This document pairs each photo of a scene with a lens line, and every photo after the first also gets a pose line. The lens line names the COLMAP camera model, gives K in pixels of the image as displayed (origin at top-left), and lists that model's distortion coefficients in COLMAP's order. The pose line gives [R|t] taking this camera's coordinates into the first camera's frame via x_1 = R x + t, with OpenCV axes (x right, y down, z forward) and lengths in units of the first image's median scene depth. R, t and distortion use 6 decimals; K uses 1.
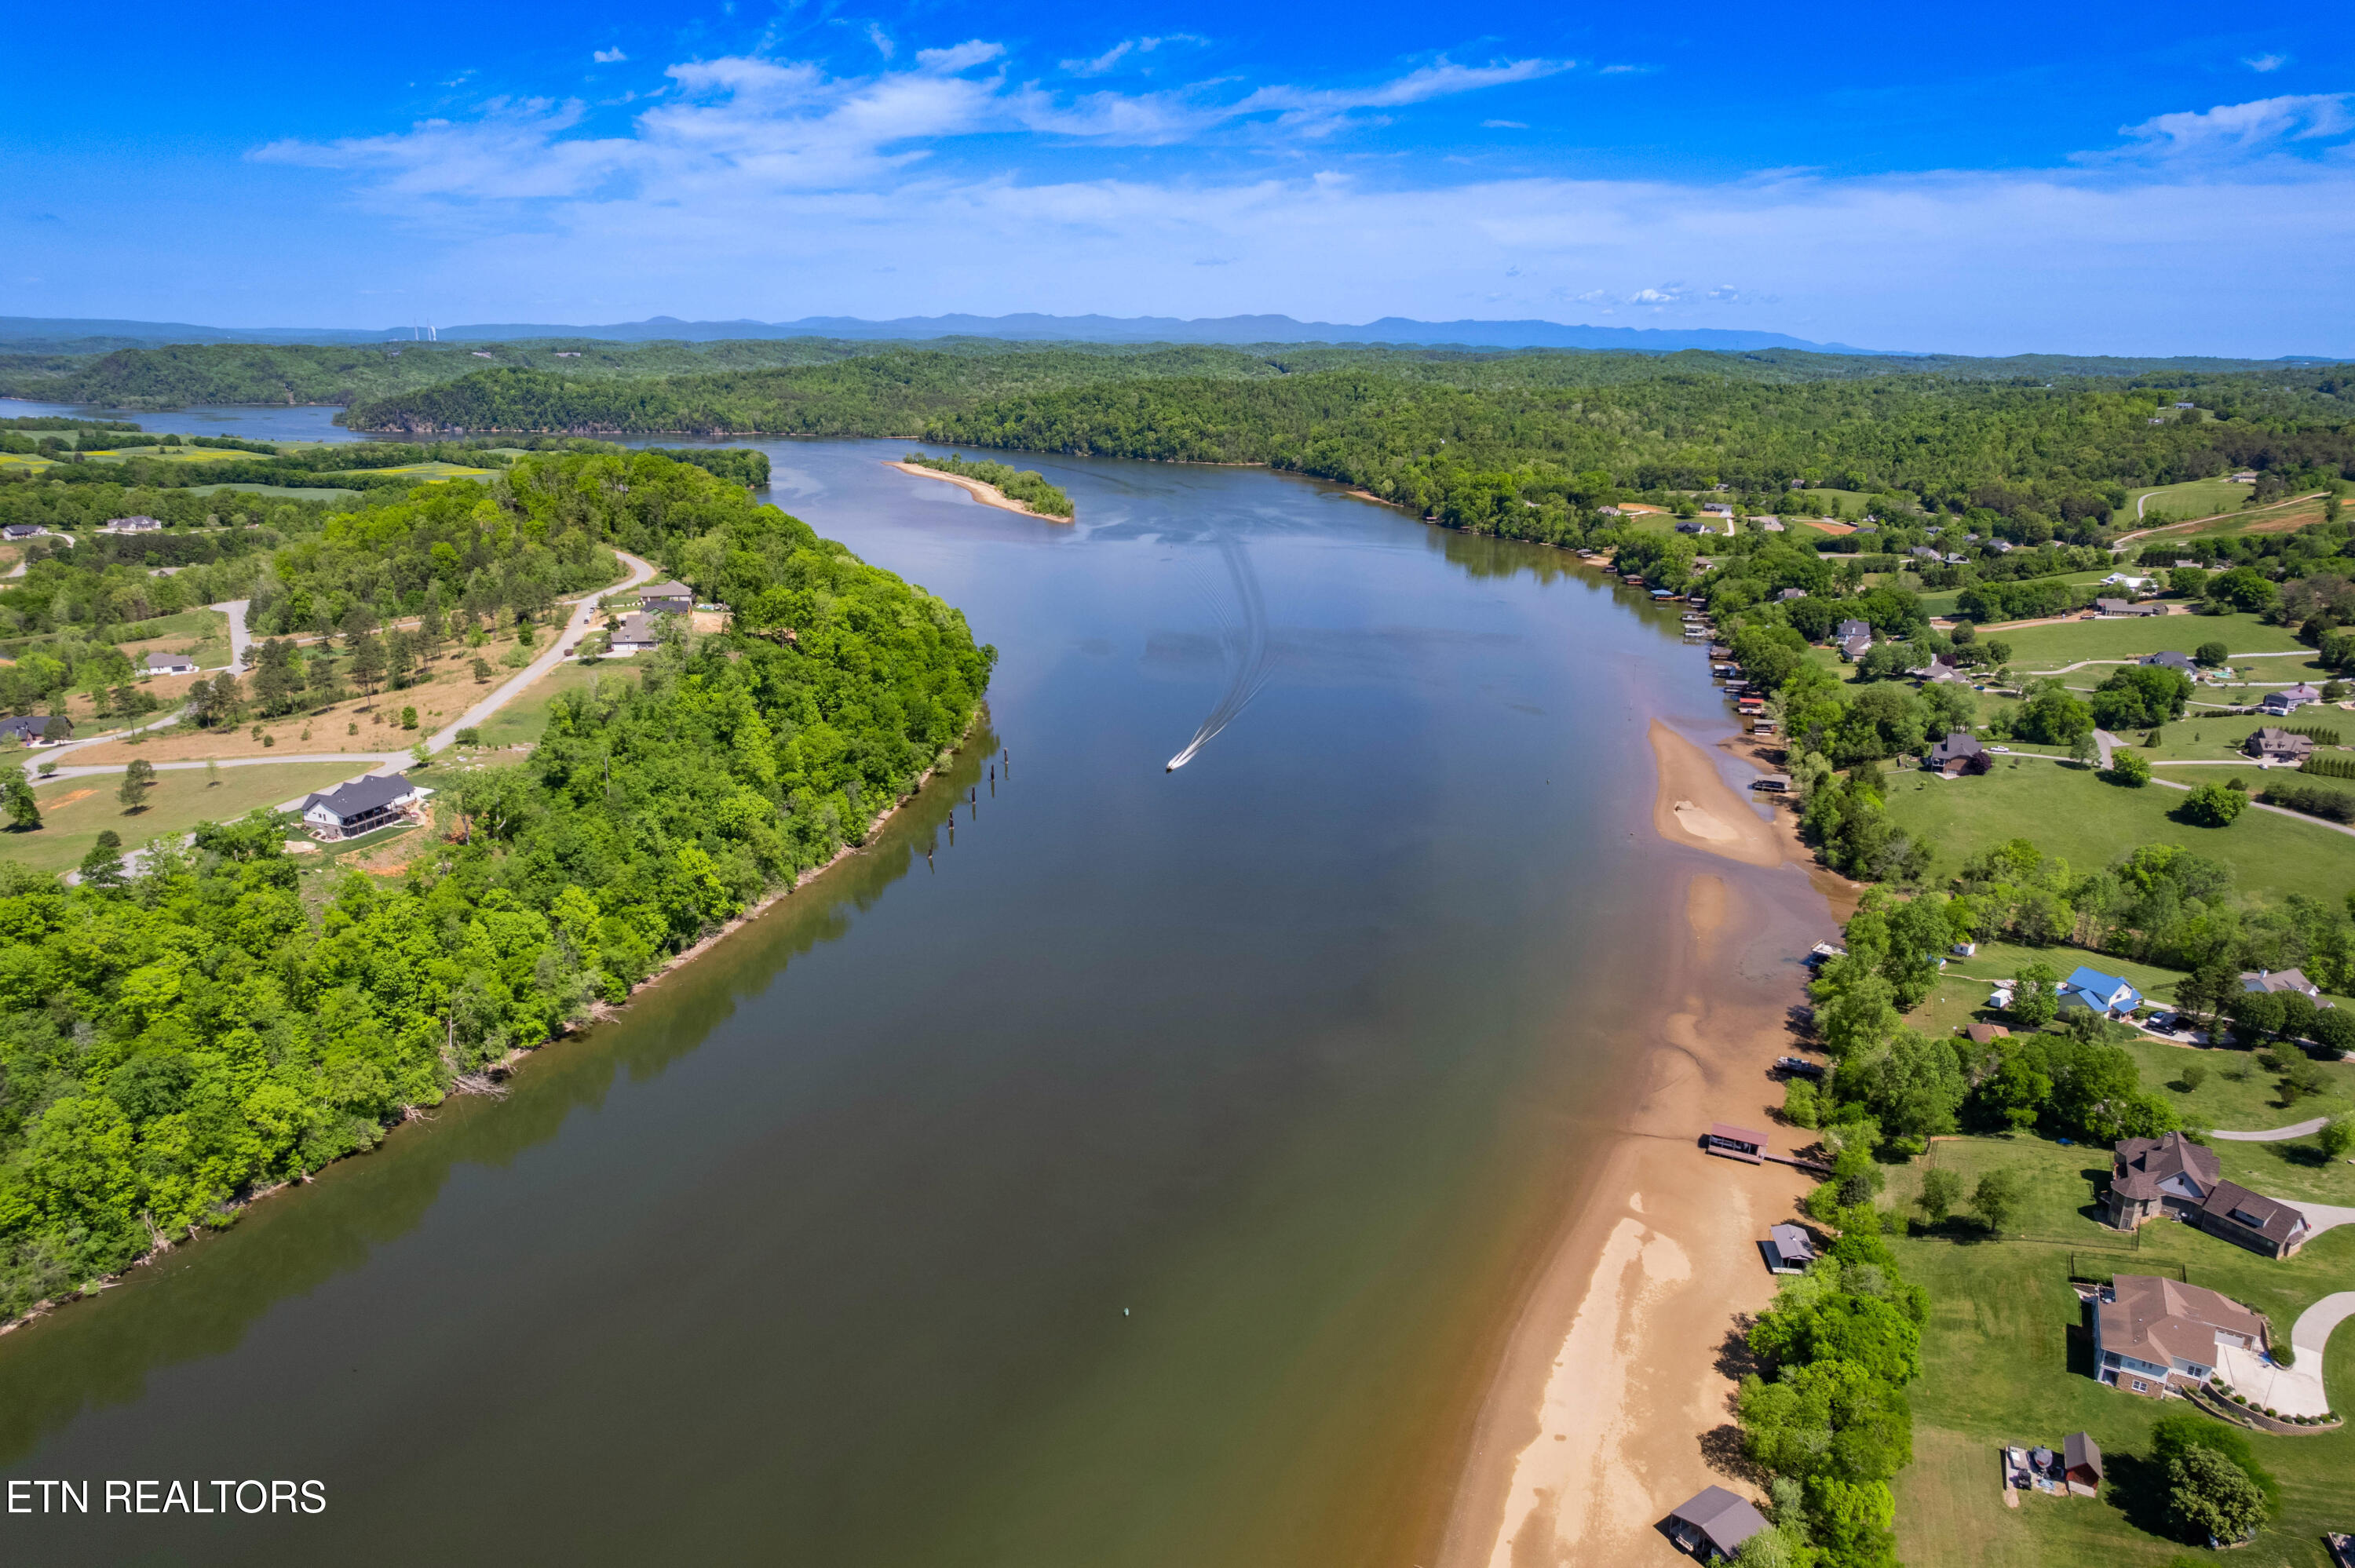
lens RADIAL K [[1509.3, 0, 1189.7], [0, 1509.3, 797.3], [0, 0, 1]] dist [-0.081277, 0.074836]
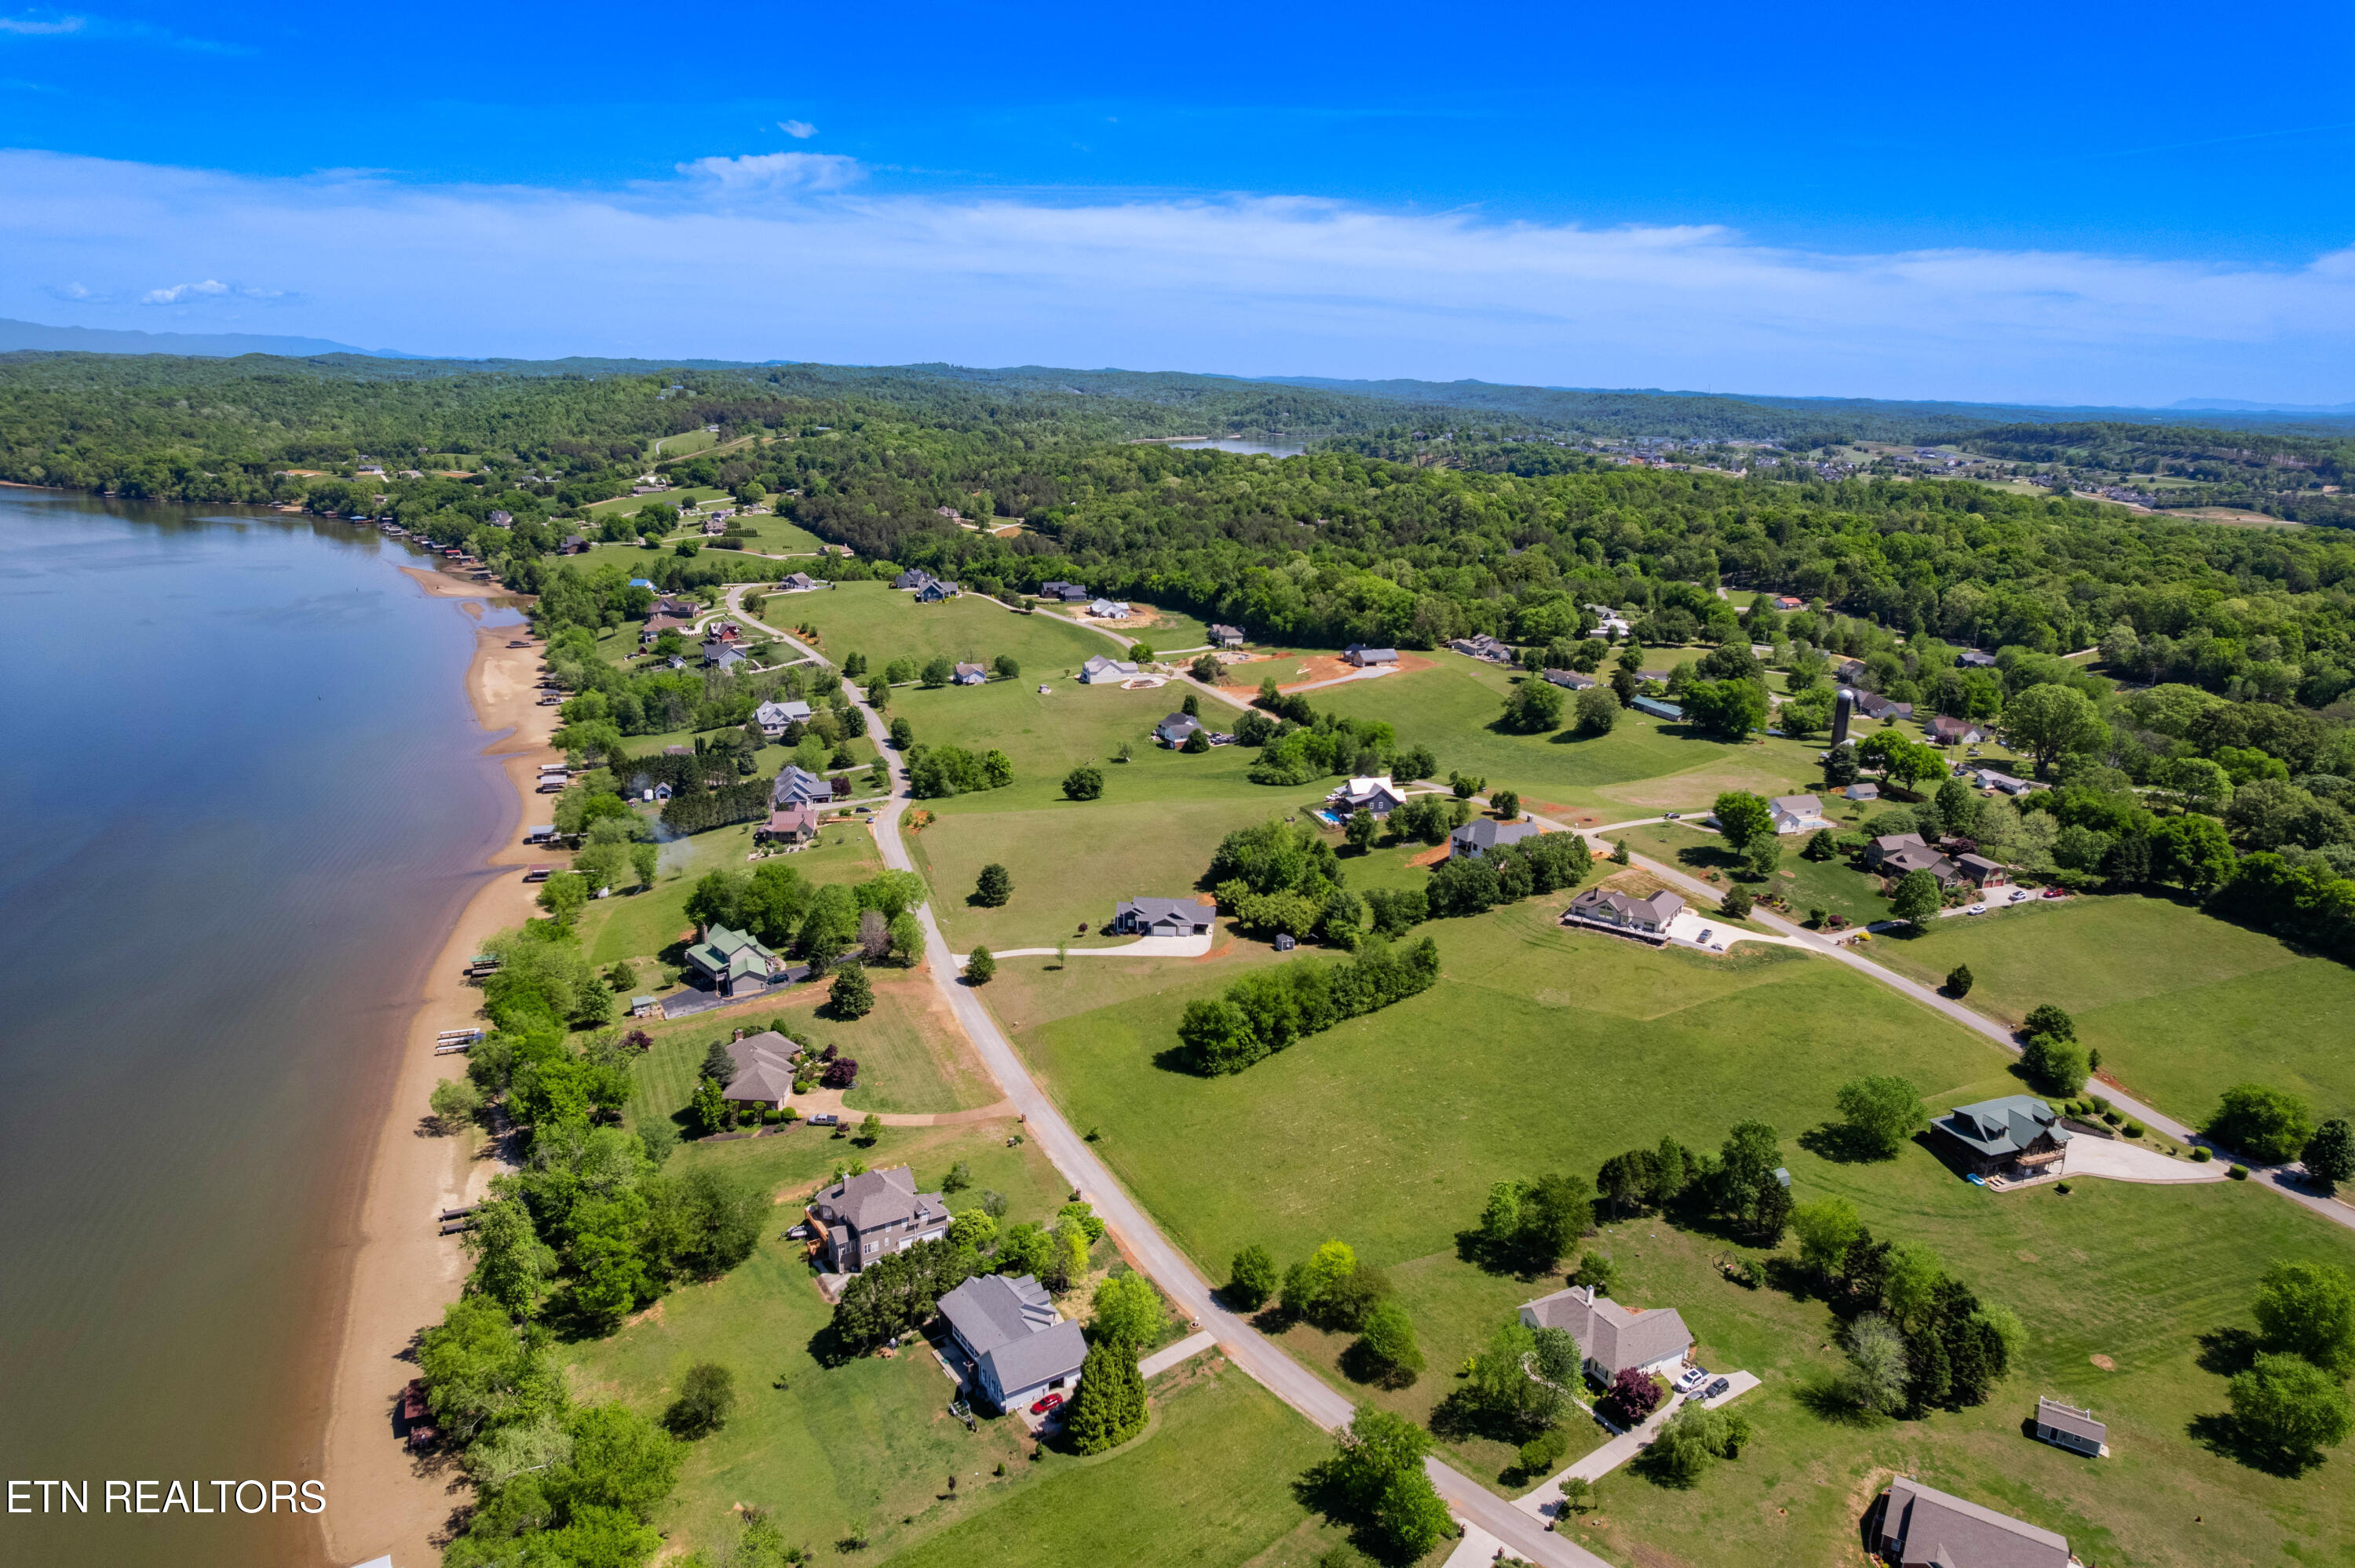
lens RADIAL K [[1509.3, 0, 1174.6], [0, 1509.3, 797.7], [0, 0, 1]] dist [-0.081277, 0.074836]
pose [[0.646753, -0.205122, 0.734599, -0.205157], [0.207725, 0.974119, 0.089119, 0.119925], [-0.733867, 0.094956, 0.672624, -0.371961]]
